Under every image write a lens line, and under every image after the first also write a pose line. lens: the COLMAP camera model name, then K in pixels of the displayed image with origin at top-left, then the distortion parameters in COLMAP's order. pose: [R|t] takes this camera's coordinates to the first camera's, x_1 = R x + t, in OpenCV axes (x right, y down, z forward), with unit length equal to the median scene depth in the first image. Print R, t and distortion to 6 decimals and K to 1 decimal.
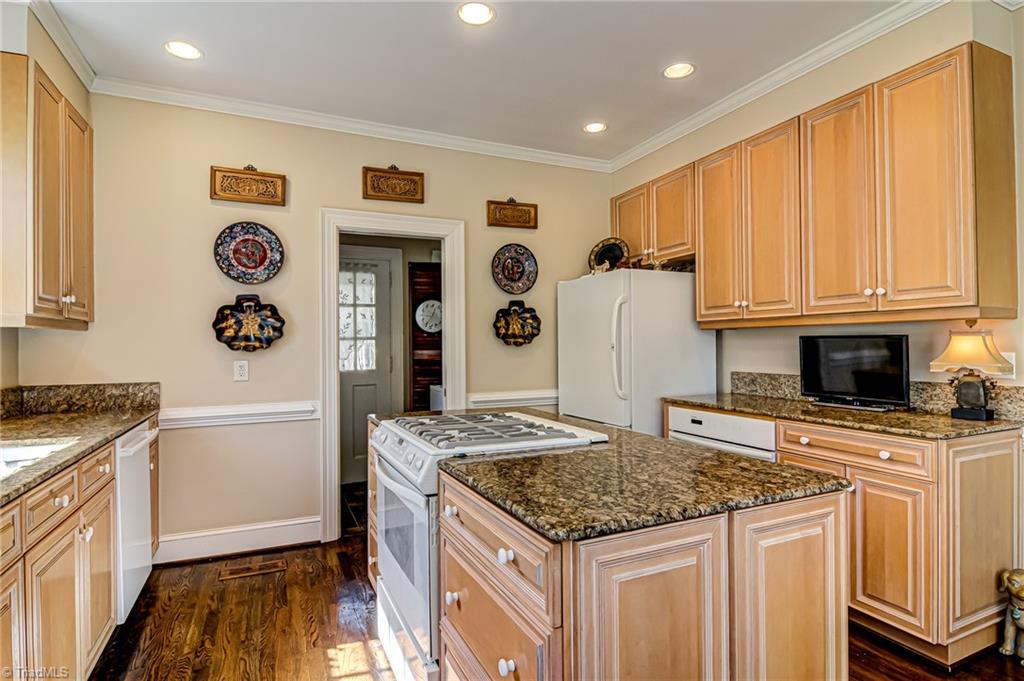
lens RADIAL K [[537.9, 0, 492.2], [0, 537.9, 343.1], [0, 0, 1]] dist [0.021162, -0.013941]
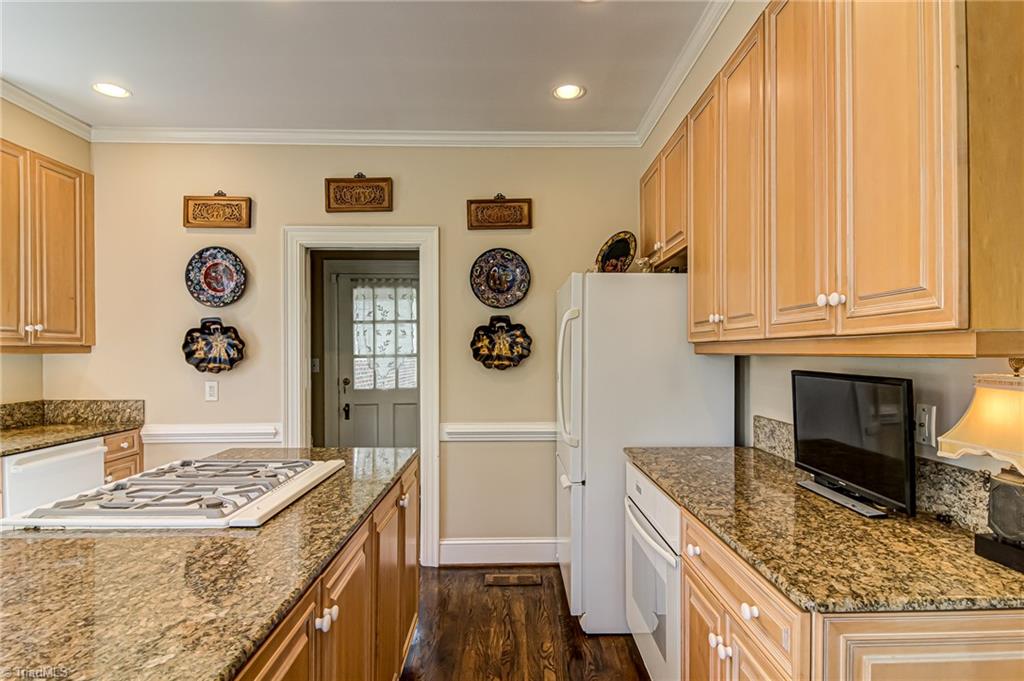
lens RADIAL K [[537.9, 0, 508.9], [0, 537.9, 355.6], [0, 0, 1]] dist [0.021162, -0.013941]
pose [[0.917674, 0.009124, -0.397229, 0.440098], [-0.004191, 0.999903, 0.013285, -0.031265], [0.397311, -0.010527, 0.917623, 0.258922]]
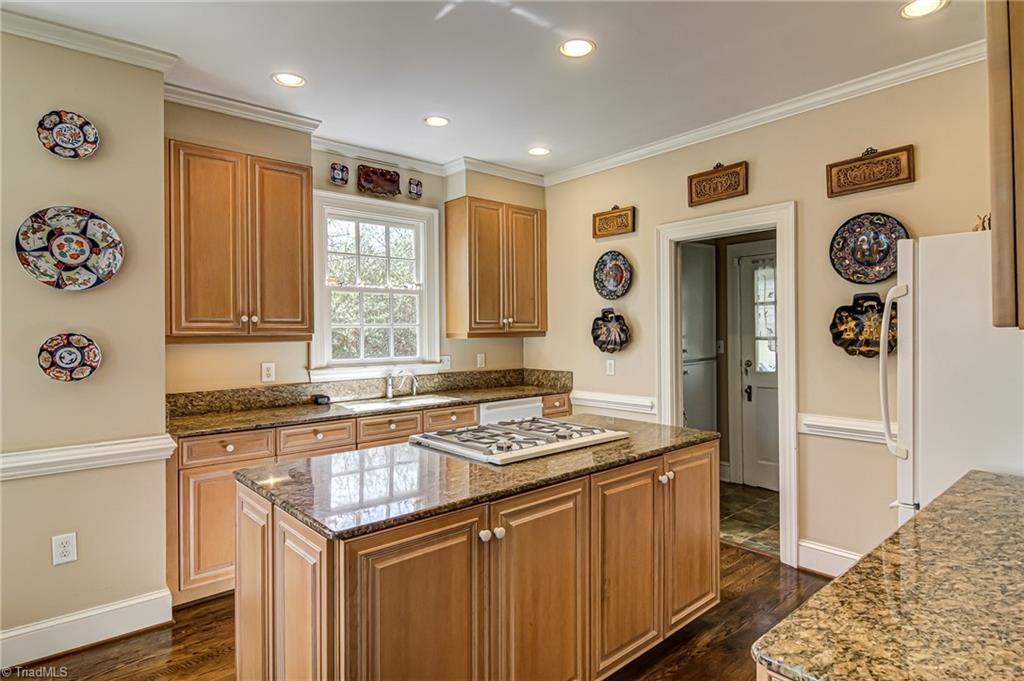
lens RADIAL K [[537.9, 0, 537.9], [0, 537.9, 332.6], [0, 0, 1]] dist [0.021162, -0.013941]
pose [[0.320336, 0.005413, -0.947288, 0.650808], [0.010384, 0.999904, 0.009225, -0.042495], [0.947247, -0.012791, 0.320249, 0.400245]]
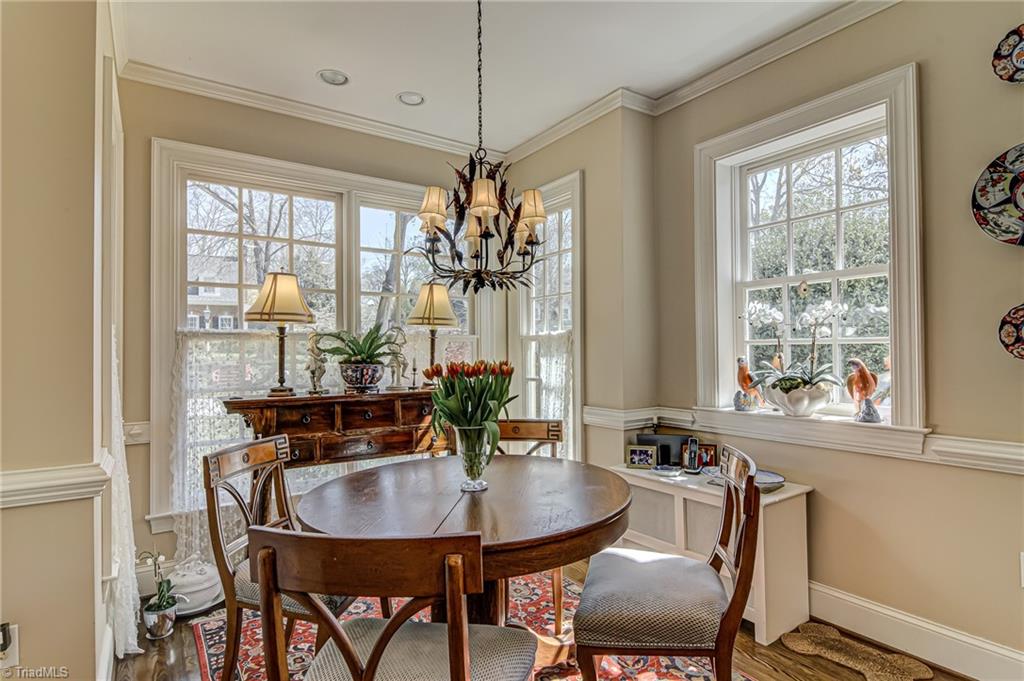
lens RADIAL K [[537.9, 0, 514.3], [0, 537.9, 339.1], [0, 0, 1]] dist [0.021162, -0.013941]
pose [[-0.982863, 0.013067, -0.183872, 0.430643], [0.016960, 0.999664, -0.019616, -0.003332], [0.183554, -0.022399, -0.982754, 0.487959]]
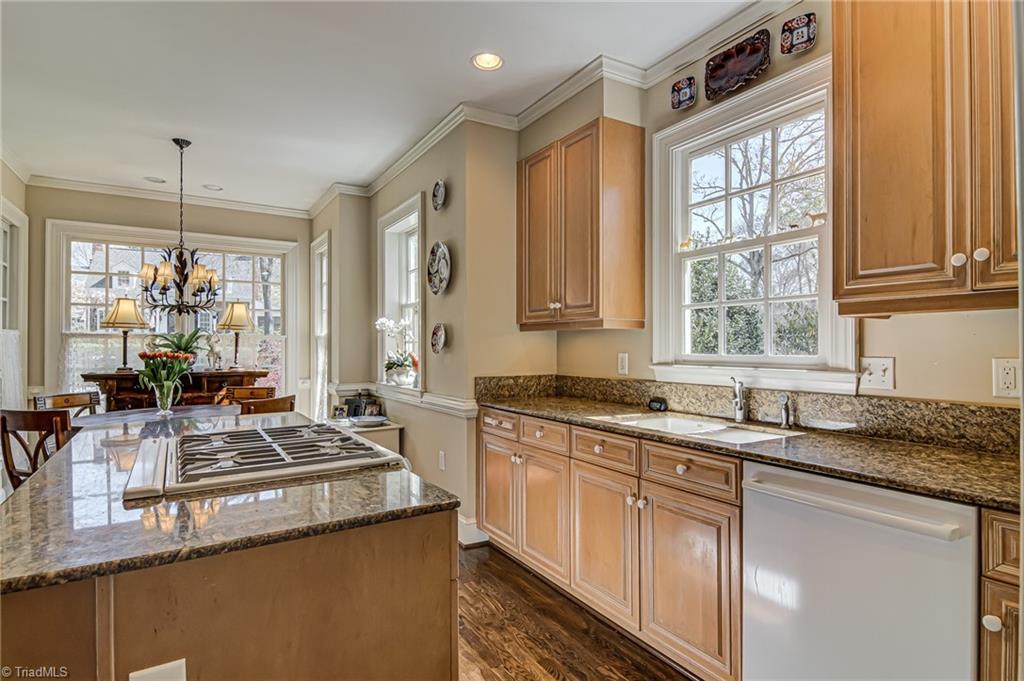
lens RADIAL K [[537.9, 0, 516.1], [0, 537.9, 344.7], [0, 0, 1]] dist [0.021162, -0.013941]
pose [[-0.990172, 0.008424, -0.139602, -0.158262], [0.009193, 0.999946, -0.004864, 0.006301], [0.139554, -0.006100, -0.990196, 1.105117]]
